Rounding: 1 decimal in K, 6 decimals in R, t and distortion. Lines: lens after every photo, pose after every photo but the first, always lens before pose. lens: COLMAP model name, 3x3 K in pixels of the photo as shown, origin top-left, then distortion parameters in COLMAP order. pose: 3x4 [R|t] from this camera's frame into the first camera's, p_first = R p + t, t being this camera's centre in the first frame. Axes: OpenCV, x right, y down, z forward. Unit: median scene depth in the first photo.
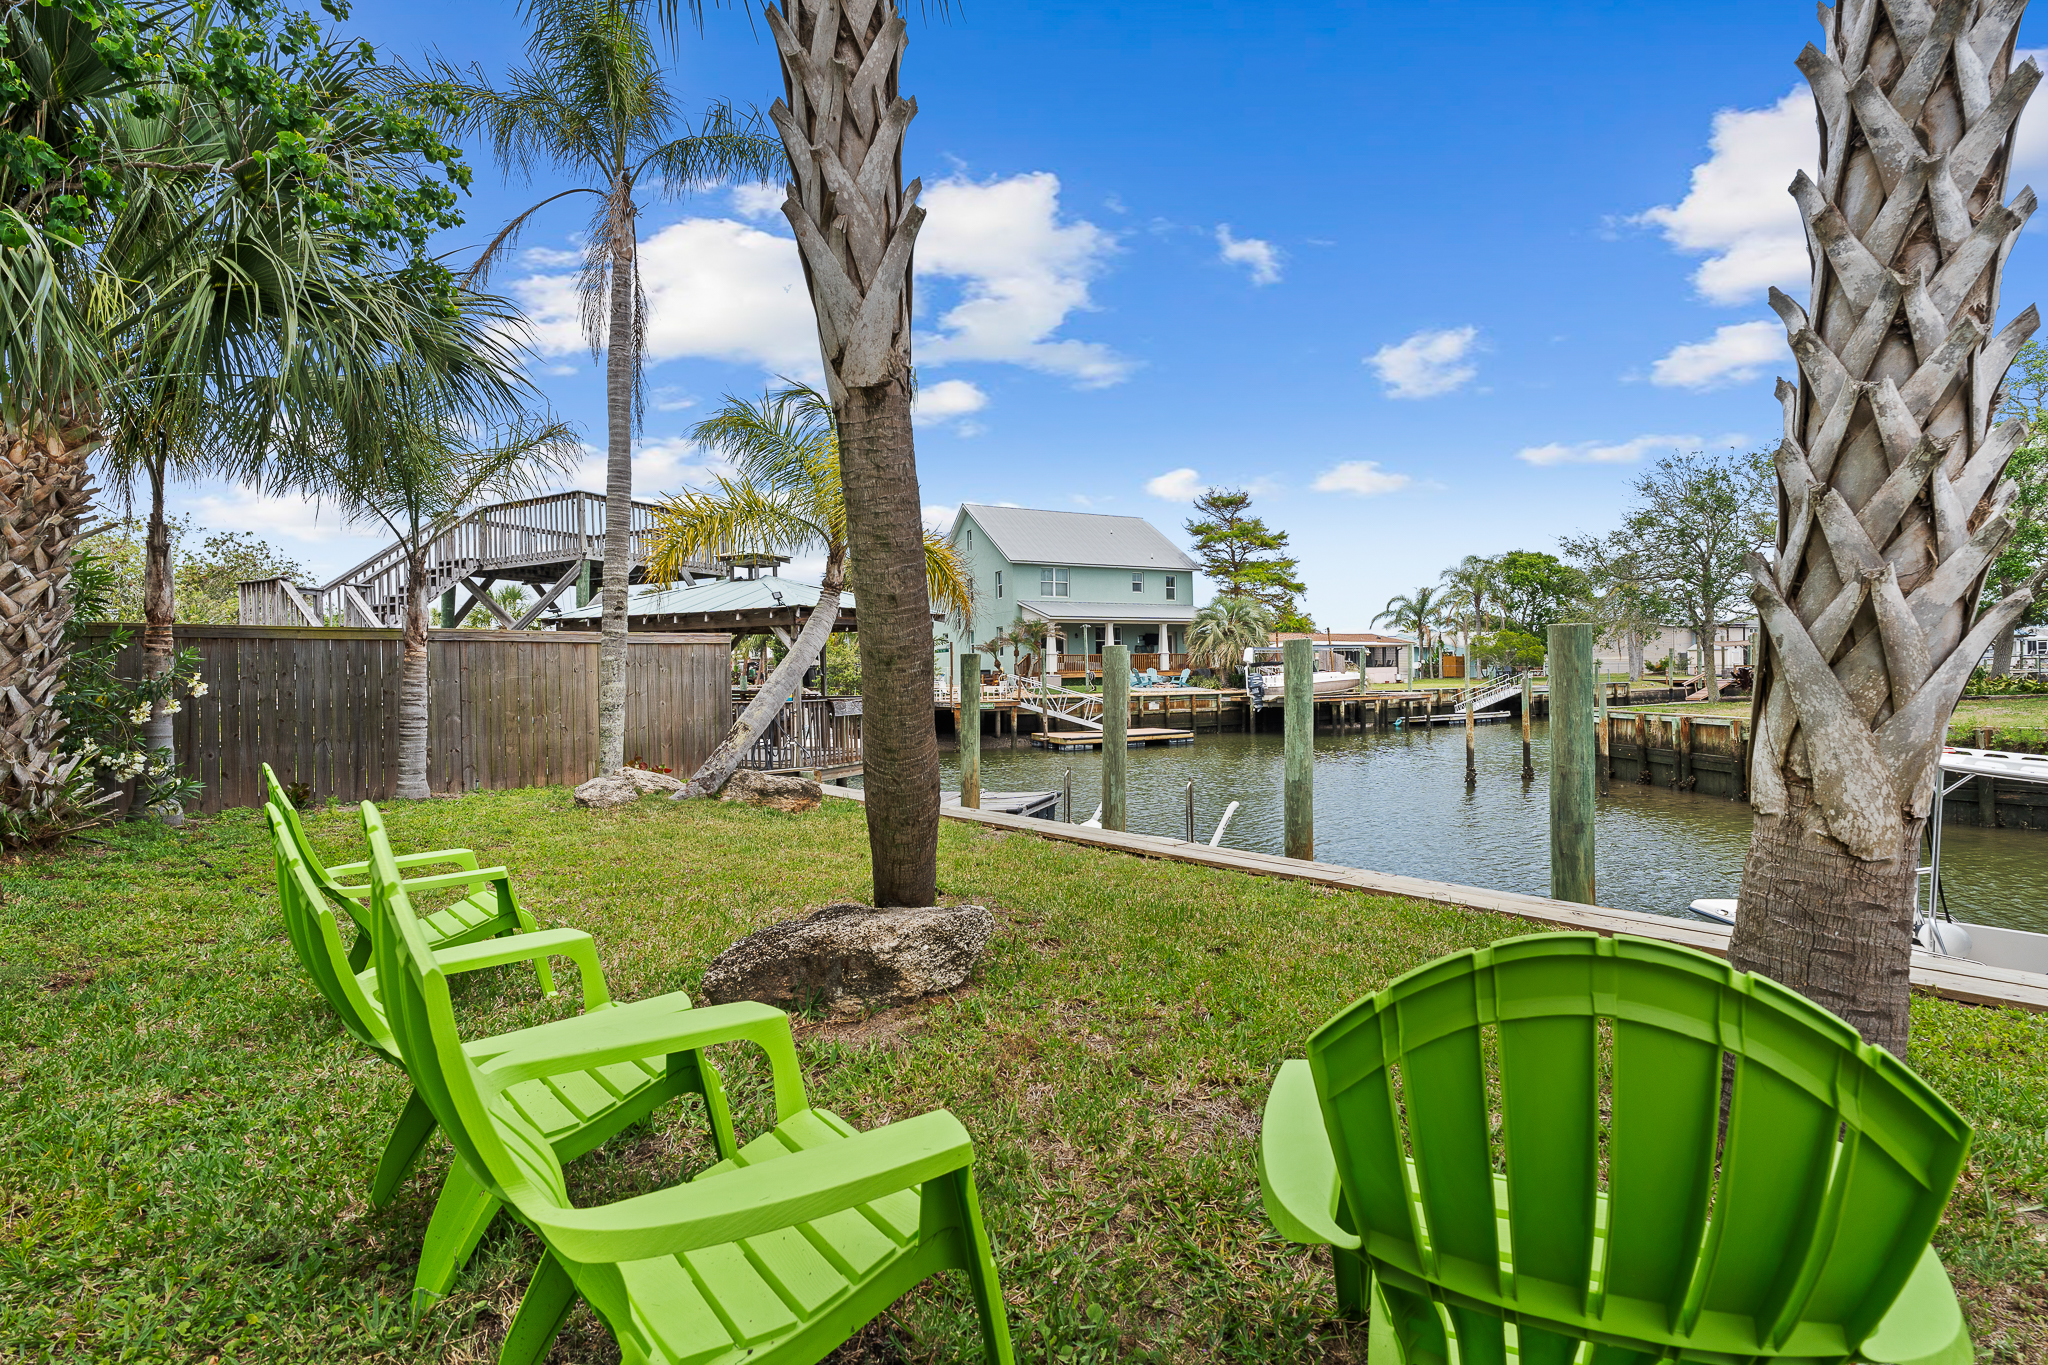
lens RADIAL K [[932.6, 0, 1031.1], [0, 932.6, 677.6], [0, 0, 1]] dist [-0.001700, -0.000250]
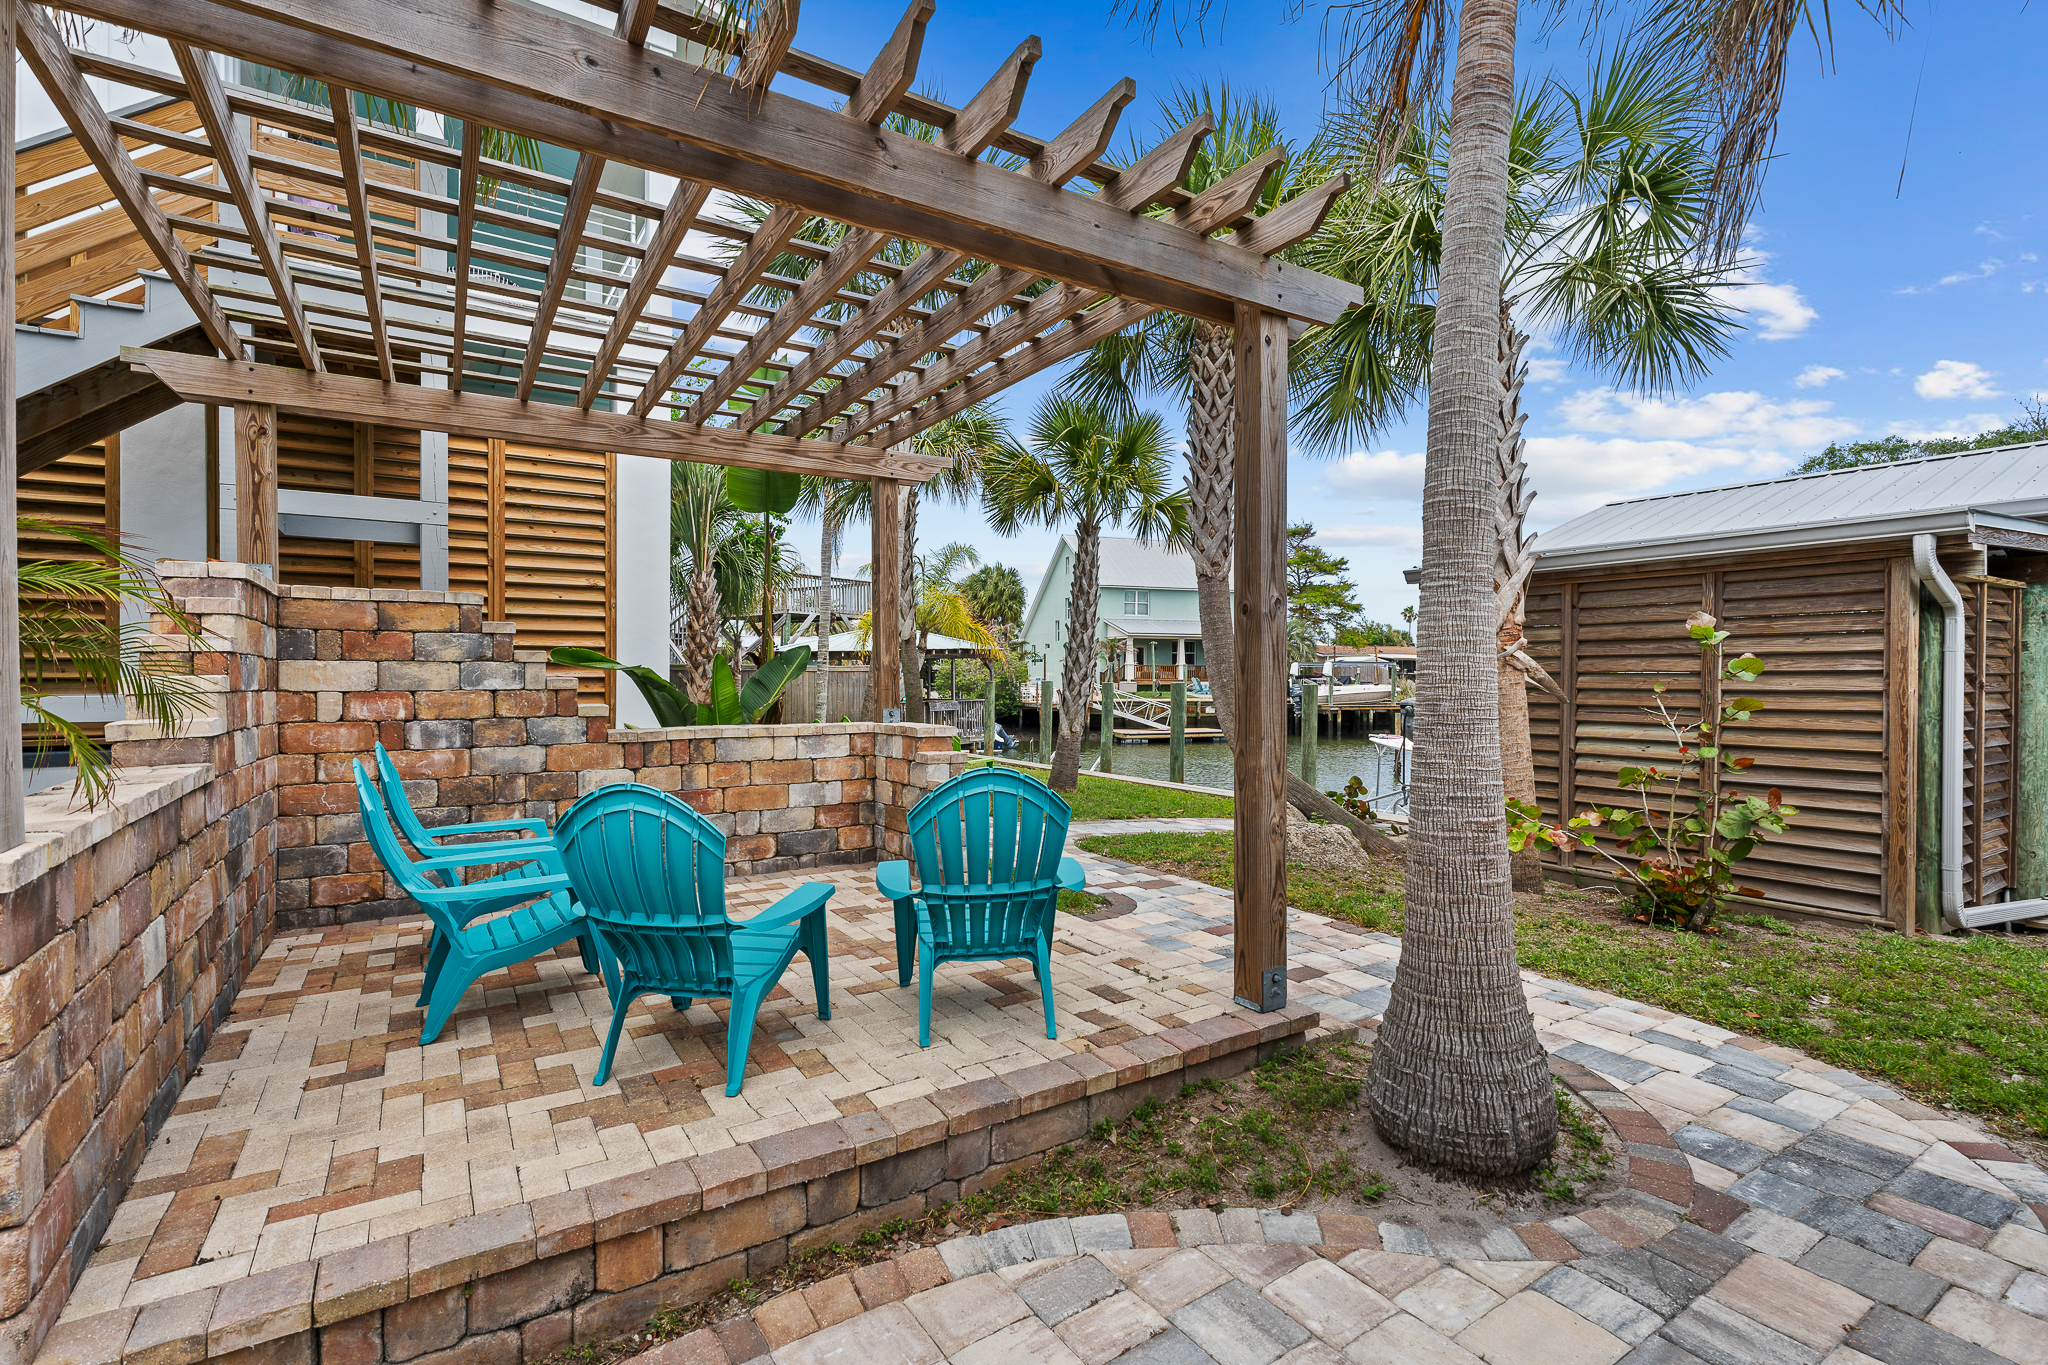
lens RADIAL K [[937.7, 0, 1024.0], [0, 937.7, 682.5], [0, 0, 1]] dist [-0.001034, -0.000242]
pose [[0.988672, 0.019812, -0.148781, 0.069141], [-0.018861, 0.999792, 0.007797, -0.009020], [0.148905, -0.004902, 0.988839, -0.214719]]
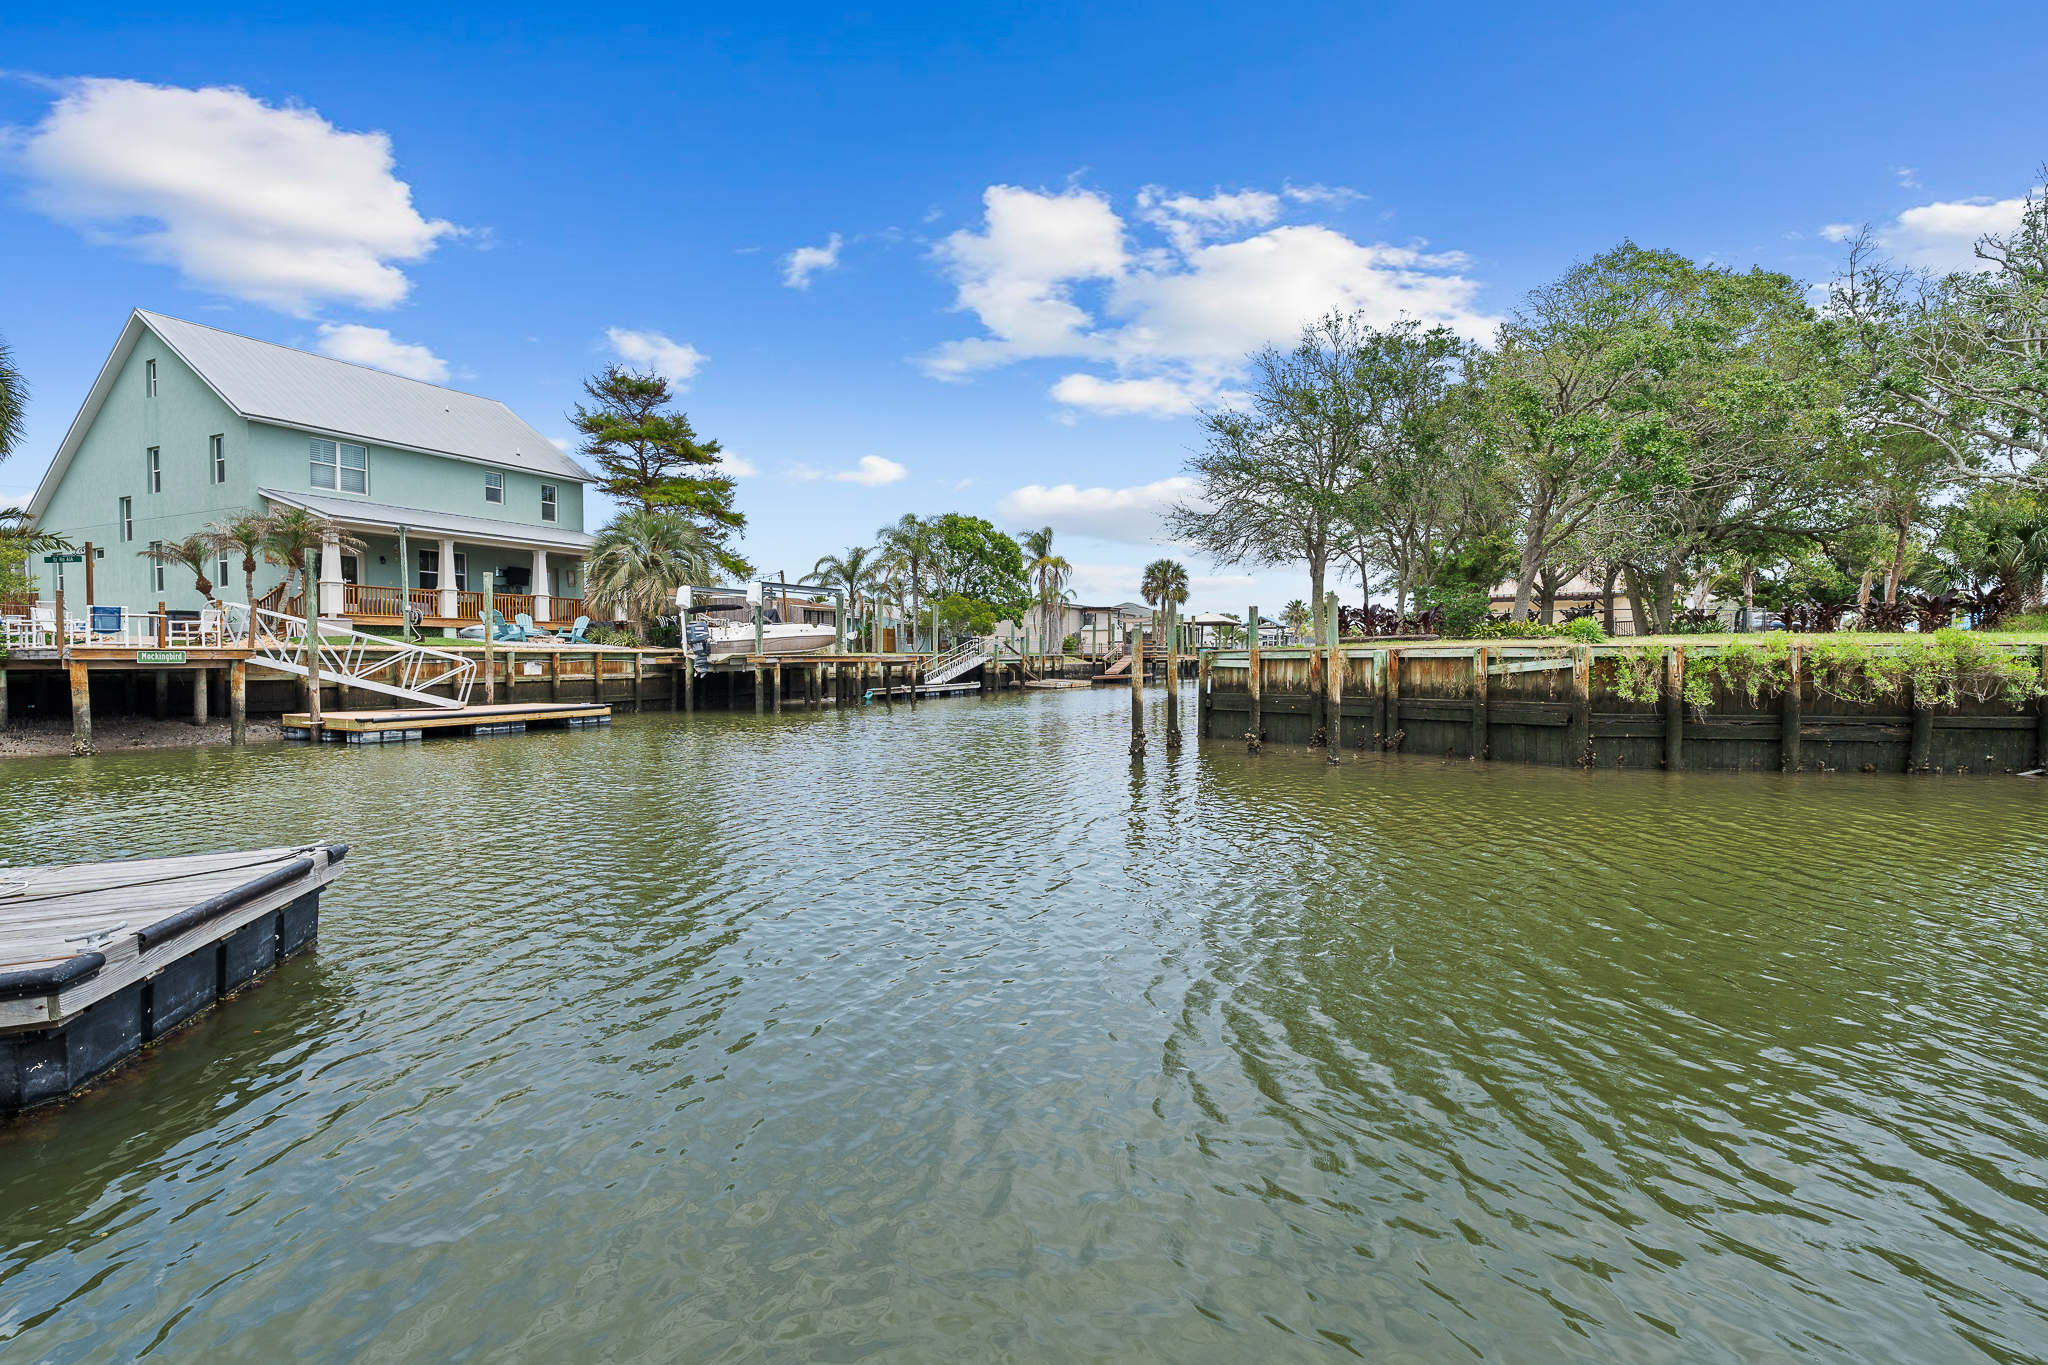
lens RADIAL K [[979.8, 0, 1025.6], [0, 979.8, 678.8], [0, 0, 1]] dist [0.000554, 0.000055]
pose [[0.806316, -0.001071, 0.591483, 0.009553], [-0.004229, 0.999962, 0.007576, 0.028662], [-0.591469, -0.008610, 0.806282, 0.260378]]
